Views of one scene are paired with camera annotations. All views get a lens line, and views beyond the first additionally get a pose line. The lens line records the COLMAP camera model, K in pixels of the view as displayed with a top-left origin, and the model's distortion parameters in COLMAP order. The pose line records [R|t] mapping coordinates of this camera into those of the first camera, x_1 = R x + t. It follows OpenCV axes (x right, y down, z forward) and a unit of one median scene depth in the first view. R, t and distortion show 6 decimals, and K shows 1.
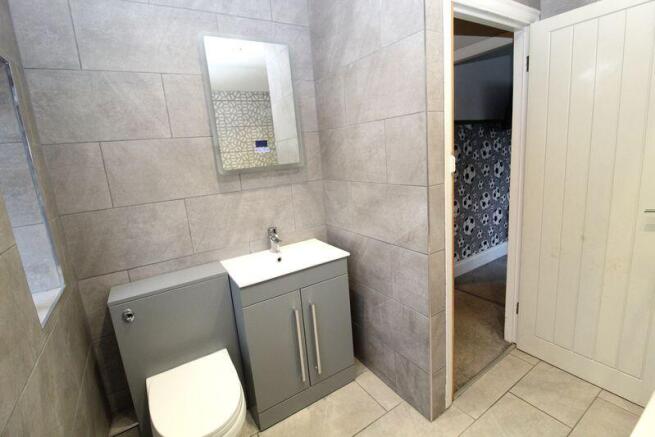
lens RADIAL K [[303.0, 0, 329.1], [0, 303.0, 210.3], [0, 0, 1]] dist [0.015401, -0.018584]
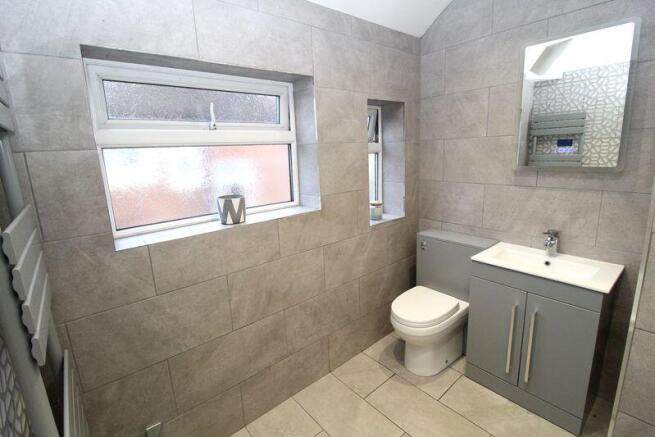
lens RADIAL K [[303.0, 0, 329.1], [0, 303.0, 210.3], [0, 0, 1]] dist [0.015401, -0.018584]
pose [[0.142241, 0.269379, -0.952472, 0.651884], [-0.156650, 0.956256, 0.247055, -0.139002], [0.977358, 0.114063, 0.178217, 0.132676]]
